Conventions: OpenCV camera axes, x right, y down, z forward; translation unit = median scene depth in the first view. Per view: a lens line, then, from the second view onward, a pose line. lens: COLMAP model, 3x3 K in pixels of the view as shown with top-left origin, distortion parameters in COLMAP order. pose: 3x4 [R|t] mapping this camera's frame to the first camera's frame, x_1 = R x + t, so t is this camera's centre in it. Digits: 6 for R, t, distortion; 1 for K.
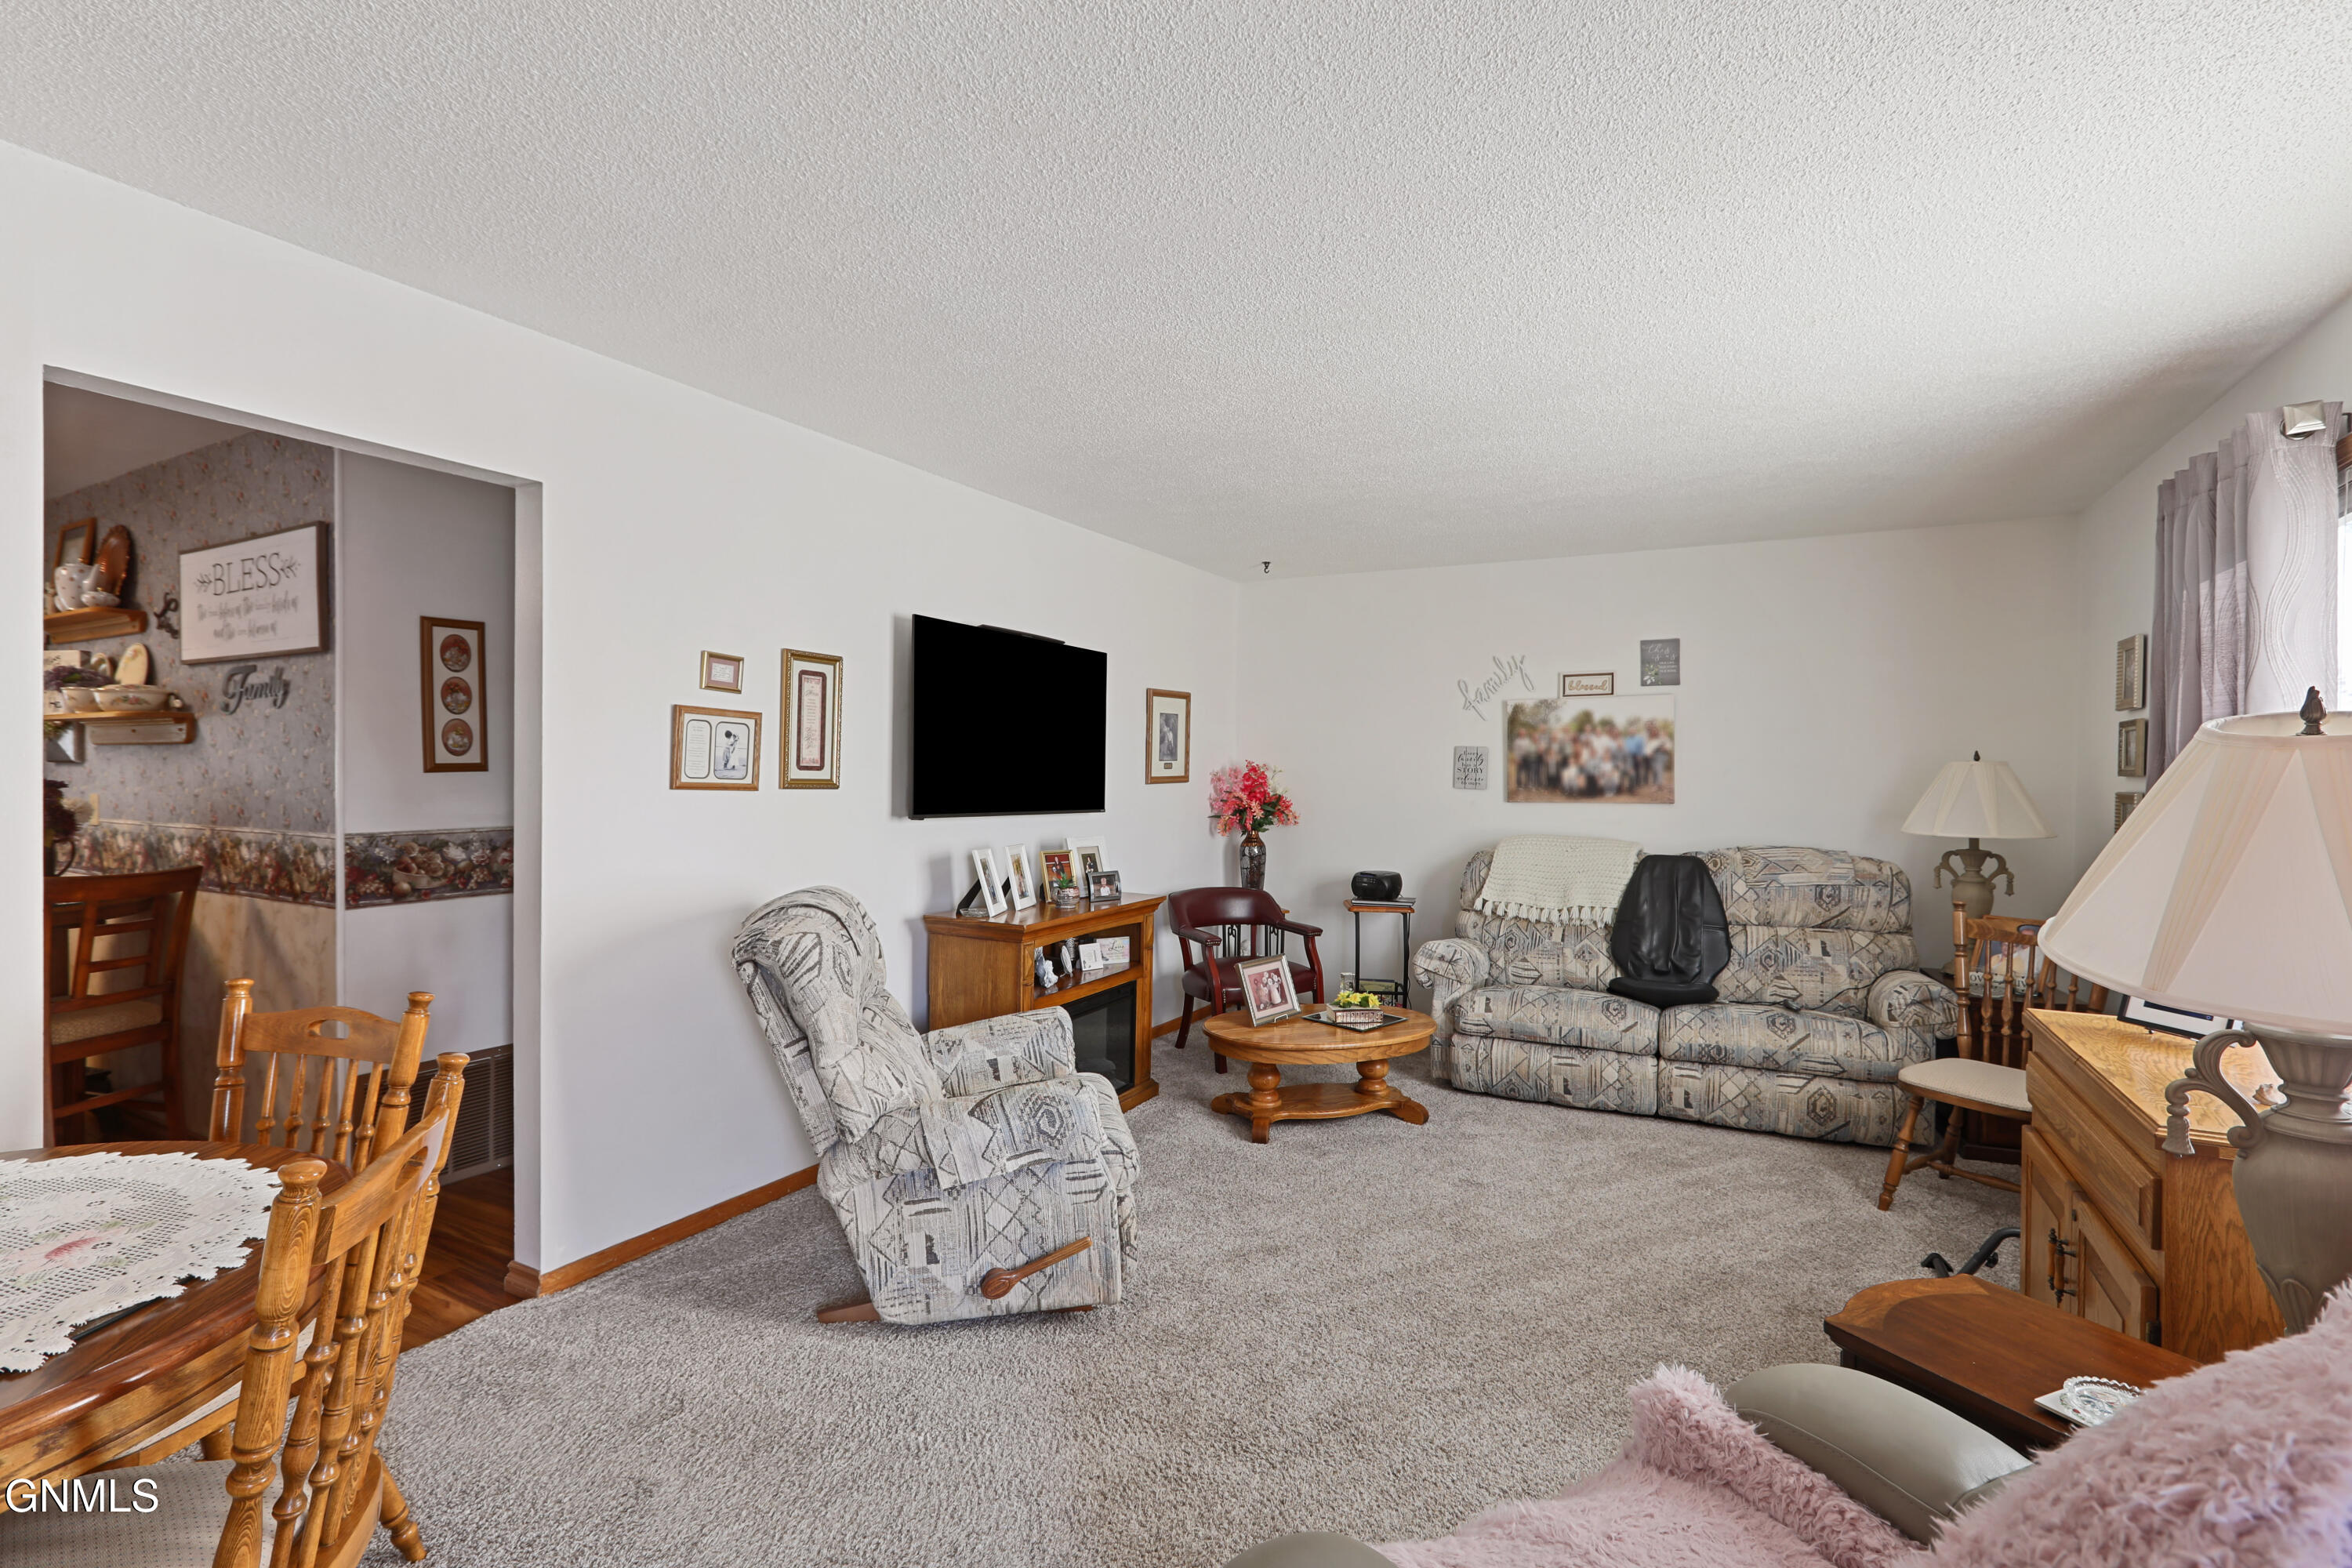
lens RADIAL K [[1076.2, 0, 1176.5], [0, 1076.2, 777.6], [0, 0, 1]] dist [-0.019474, 0.004267]
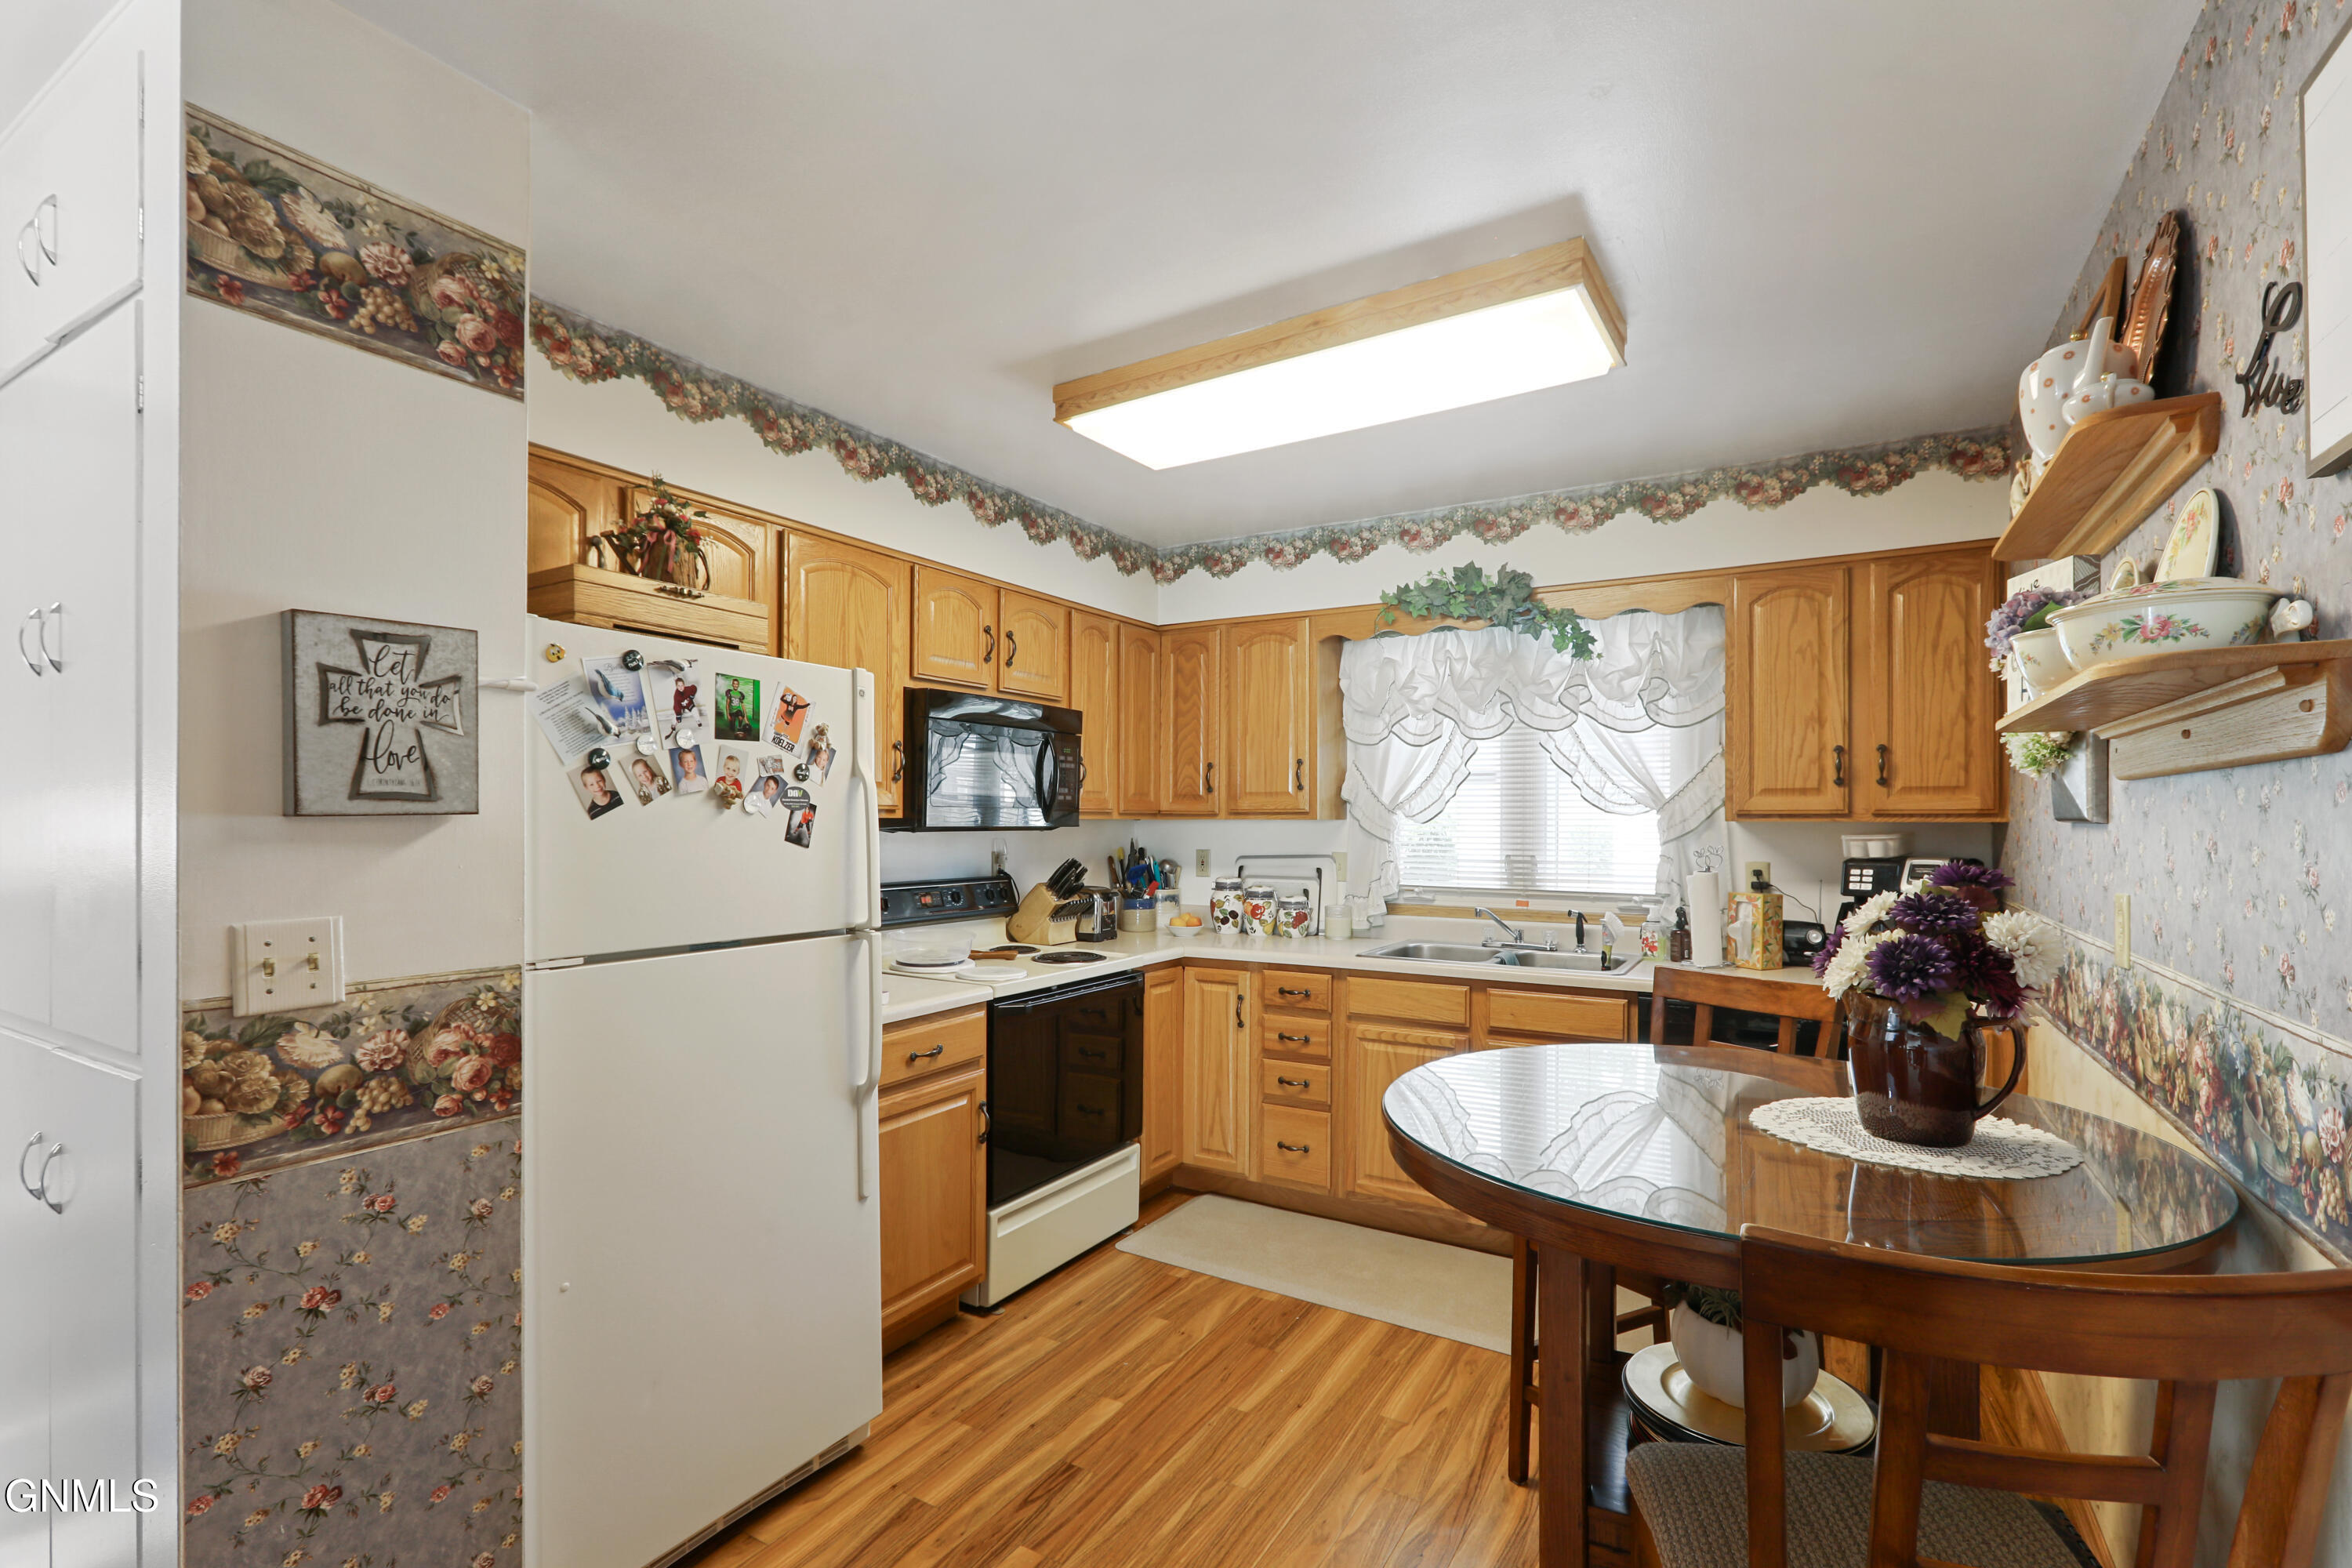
lens RADIAL K [[1076.2, 0, 1173.5], [0, 1076.2, 822.6], [0, 0, 1]] dist [-0.019474, 0.004267]
pose [[-0.044593, -0.003891, -0.998998, -0.686398], [-0.009007, 0.999953, -0.003493, -0.010377], [0.998965, 0.008843, -0.044626, 0.759025]]
